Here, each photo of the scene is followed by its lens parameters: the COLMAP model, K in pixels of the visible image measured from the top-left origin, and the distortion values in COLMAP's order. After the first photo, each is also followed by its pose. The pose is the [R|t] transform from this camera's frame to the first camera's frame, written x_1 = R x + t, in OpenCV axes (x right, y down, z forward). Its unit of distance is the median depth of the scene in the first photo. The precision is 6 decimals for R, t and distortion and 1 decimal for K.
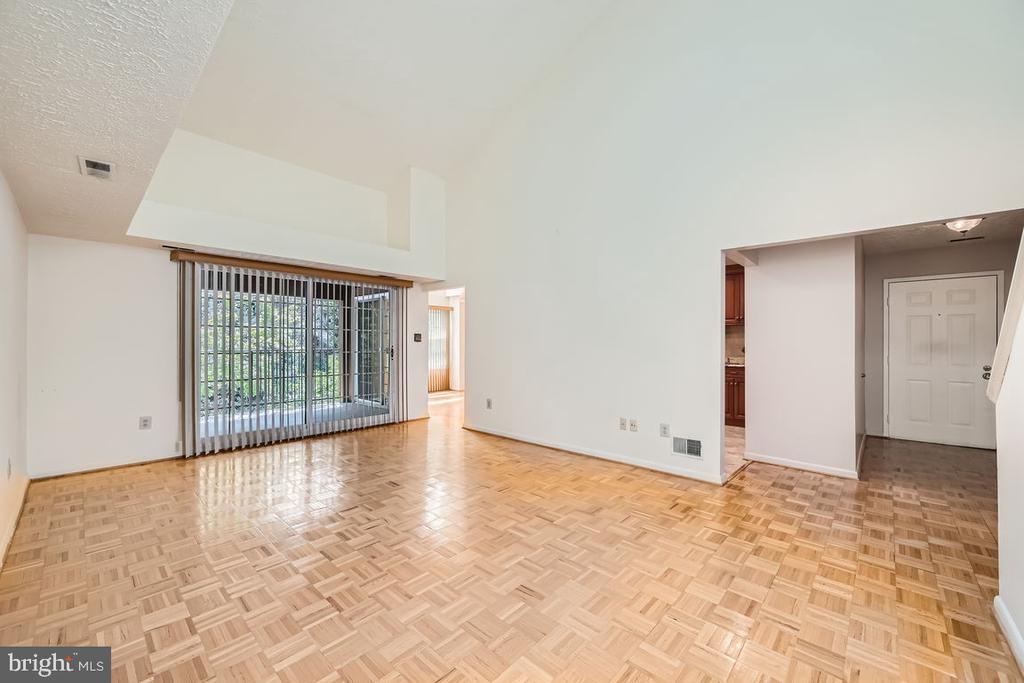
lens RADIAL K [[404.0, 0, 511.8], [0, 404.0, 344.9], [0, 0, 1]] dist [0.000852, 0.000354]
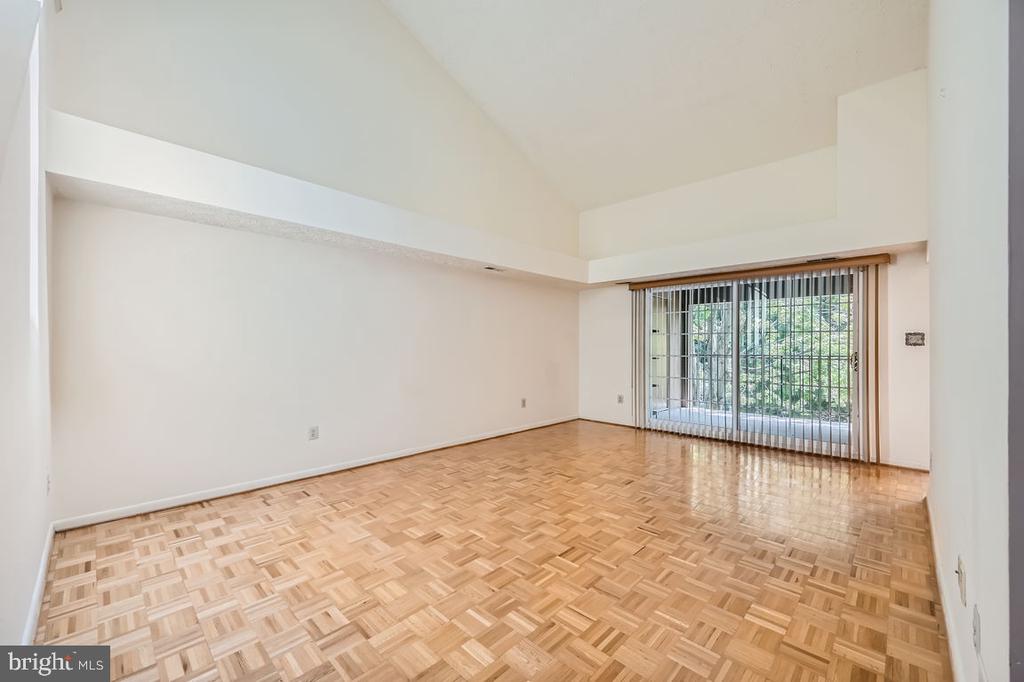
lens RADIAL K [[404.0, 0, 511.8], [0, 404.0, 344.4], [0, 0, 1]] dist [0.000852, 0.000354]
pose [[-0.019784, -0.008804, -0.999766, 0.644626], [-0.007756, 0.999932, -0.008652, 0.000336], [0.999774, 0.007583, -0.019851, 0.614552]]
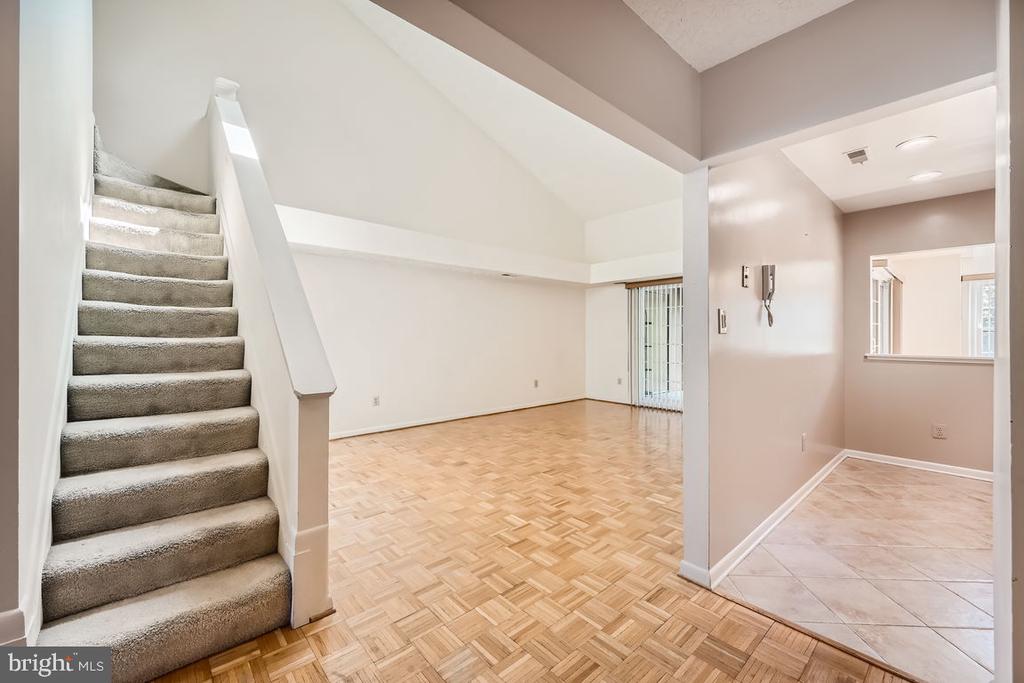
lens RADIAL K [[407.9, 0, 510.1], [0, 407.9, 337.4], [0, 0, 1]] dist [0.001178, 0.000098]
pose [[-0.095751, -0.001785, -0.995404, 0.962694], [-0.001845, 0.999997, -0.001616, 0.000163], [0.995404, 0.001682, -0.095754, 0.686524]]
